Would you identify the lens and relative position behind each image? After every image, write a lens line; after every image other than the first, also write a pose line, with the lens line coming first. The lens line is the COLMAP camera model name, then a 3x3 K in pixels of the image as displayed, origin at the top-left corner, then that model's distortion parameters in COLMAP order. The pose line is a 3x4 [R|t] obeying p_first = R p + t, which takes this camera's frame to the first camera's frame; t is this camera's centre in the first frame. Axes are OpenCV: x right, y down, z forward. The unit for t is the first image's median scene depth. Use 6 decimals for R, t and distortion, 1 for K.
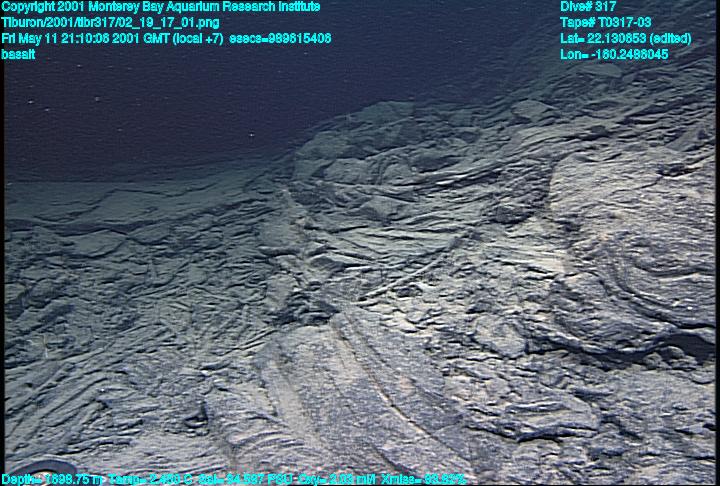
lens RADIAL K [[498.7, 0, 351.9], [0, 498.7, 244.0], [0, 0, 1]] dist [-0.086175, 0.122971]
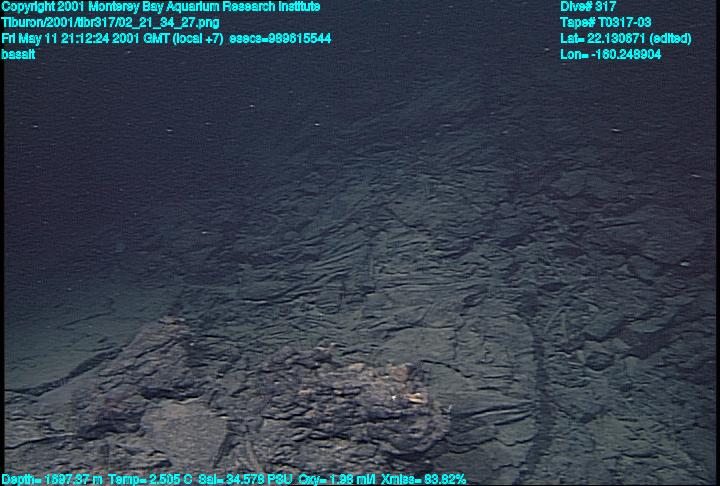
lens RADIAL K [[451.5, 0, 360.0], [0, 451.5, 243.0], [0, 0, 1]] dist [-0.089565, 0.074325]
pose [[0.574283, -0.293919, 0.764075, -1.644770], [0.369254, 0.925993, 0.078671, -0.246707], [-0.730651, 0.236958, 0.640313, -0.379444]]
